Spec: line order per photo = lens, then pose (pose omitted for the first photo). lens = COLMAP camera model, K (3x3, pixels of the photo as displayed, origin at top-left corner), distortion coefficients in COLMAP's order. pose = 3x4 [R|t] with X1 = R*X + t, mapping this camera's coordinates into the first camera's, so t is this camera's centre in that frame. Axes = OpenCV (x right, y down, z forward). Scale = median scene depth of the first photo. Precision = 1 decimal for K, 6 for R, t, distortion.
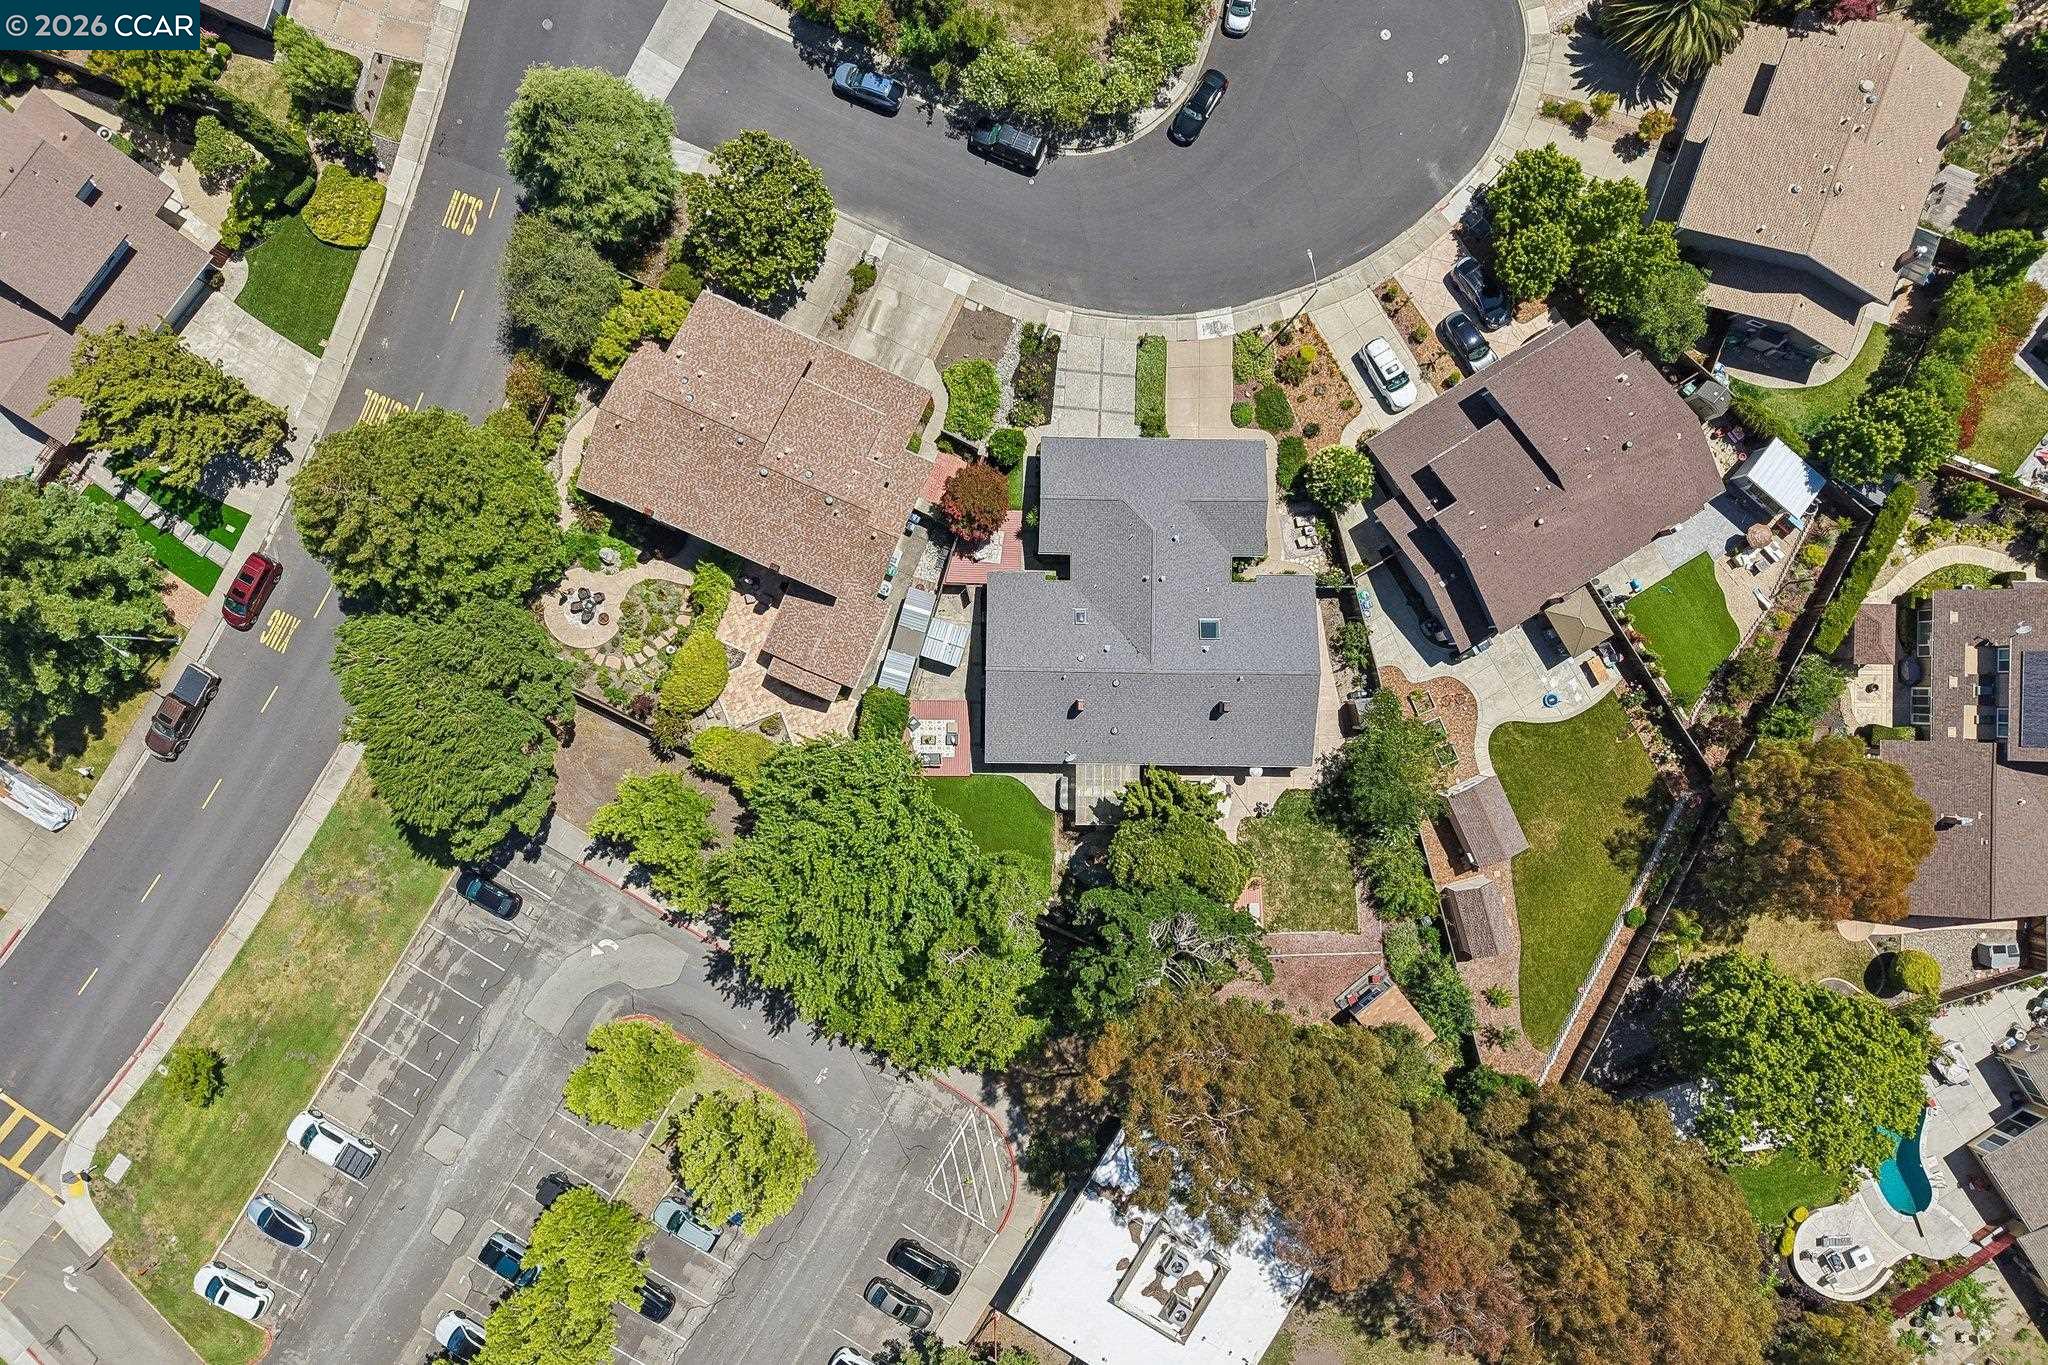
lens RADIAL K [[1370.8, 0, 1024.0], [0, 1370.8, 682.5], [0, 0, 1]] dist [0.012693, -0.006326]
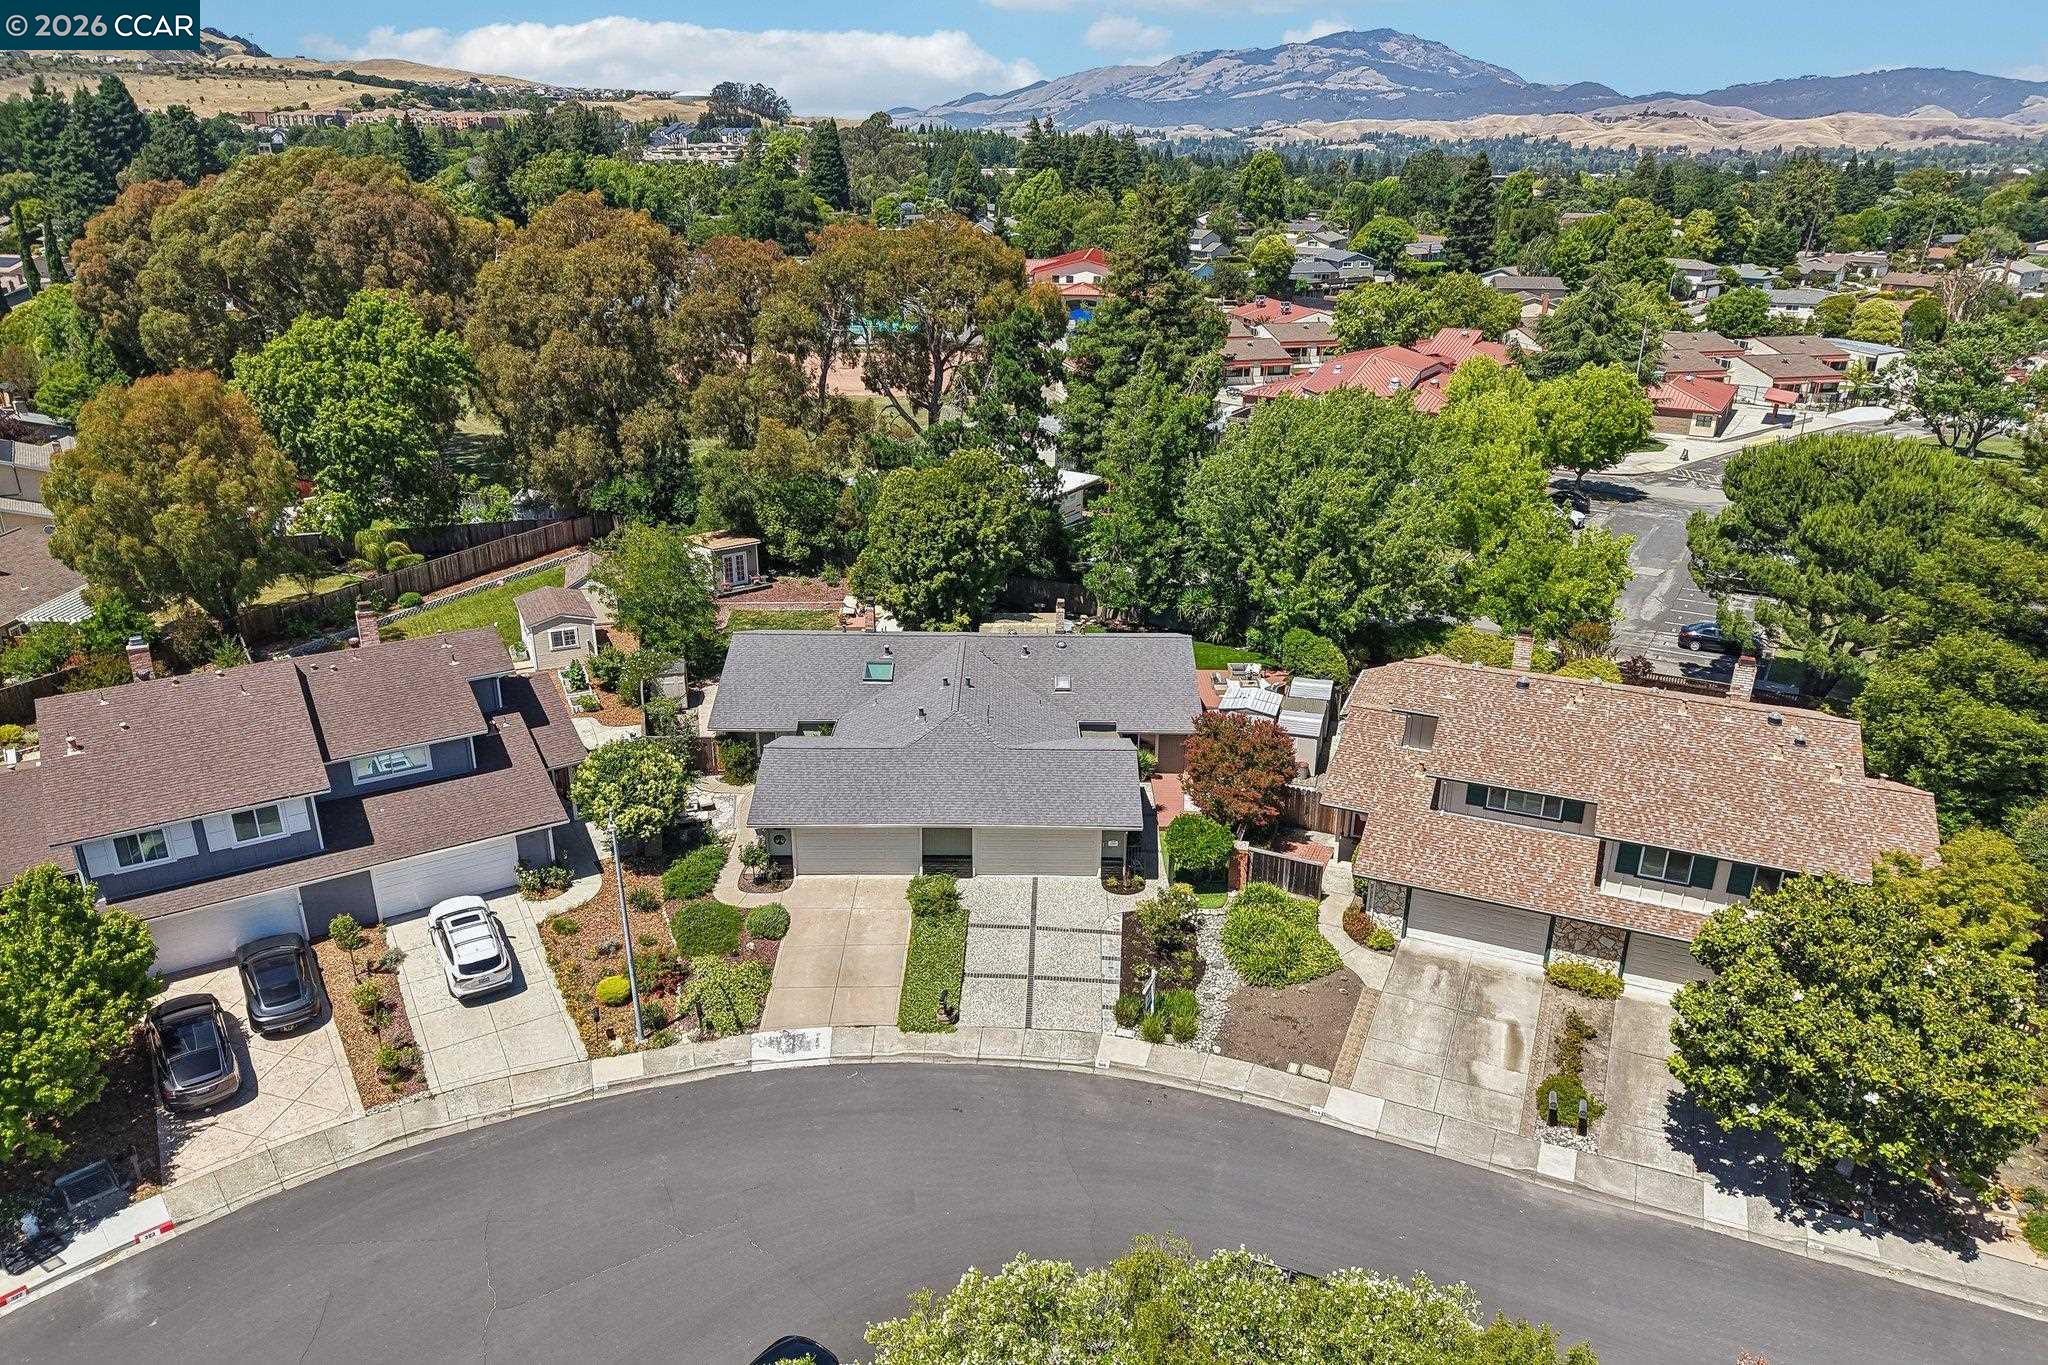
lens RADIAL K [[1370.8, 0, 1024.0], [0, 1370.8, 682.5], [0, 0, 1]] dist [0.012693, -0.006326]
pose [[-0.999389, -0.024893, -0.024528, 0.074748], [-0.013756, -0.365017, 0.930899, -0.661855], [-0.032126, 0.930668, 0.364451, 0.715290]]
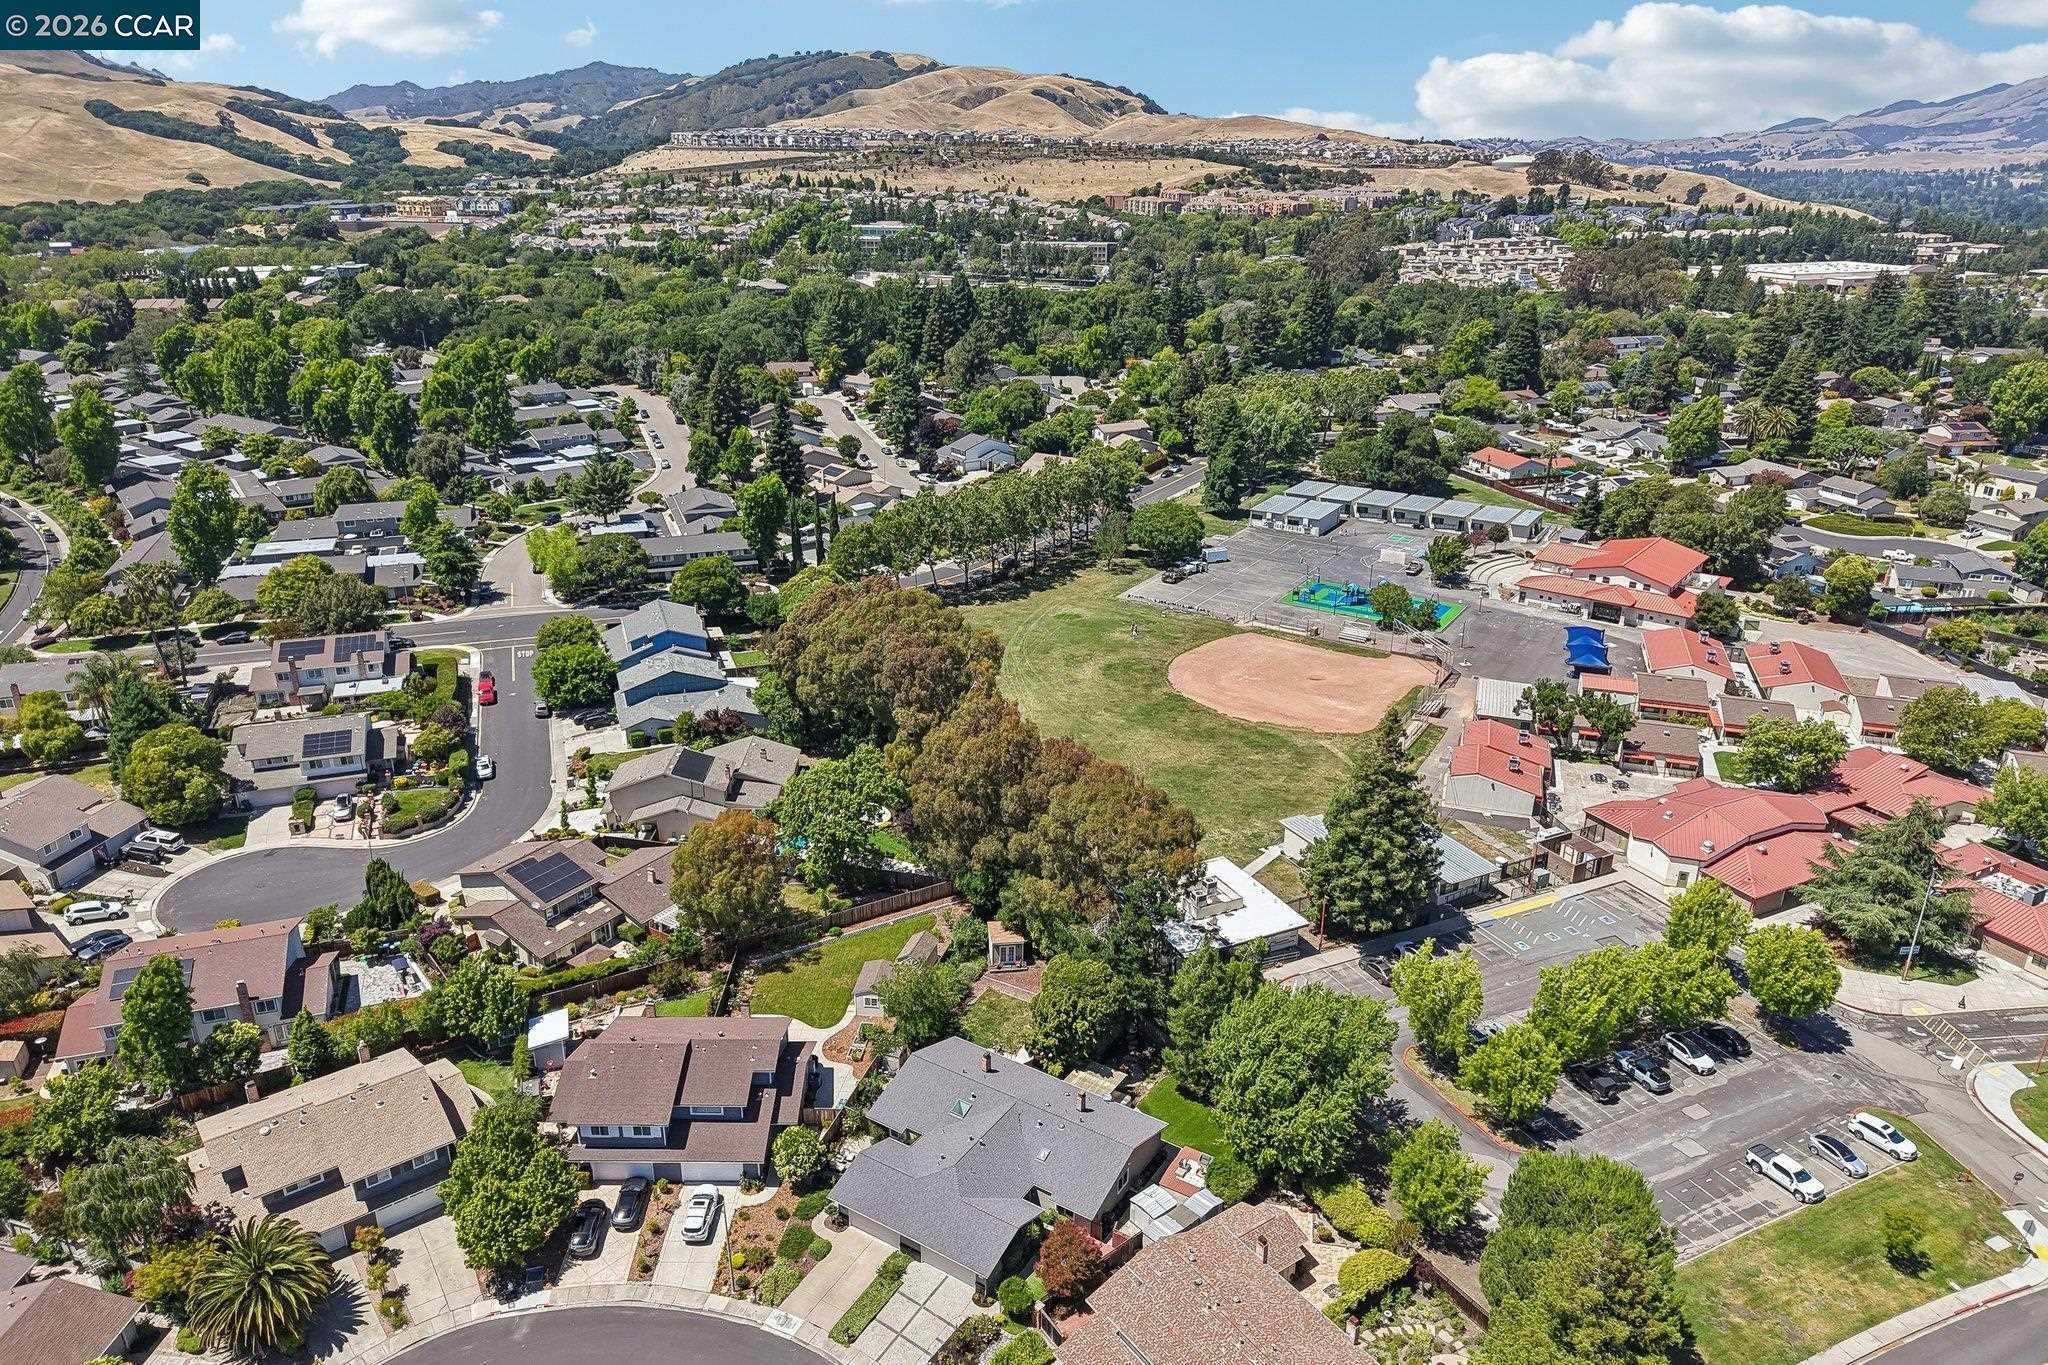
lens RADIAL K [[1370.8, 0, 1024.0], [0, 1370.8, 682.5], [0, 0, 1]] dist [0.012693, -0.006326]
pose [[-0.849185, -0.219552, 0.480294, -0.415458], [0.527394, -0.305690, 0.792723, -0.851972], [-0.027222, 0.926472, 0.375378, 0.152191]]
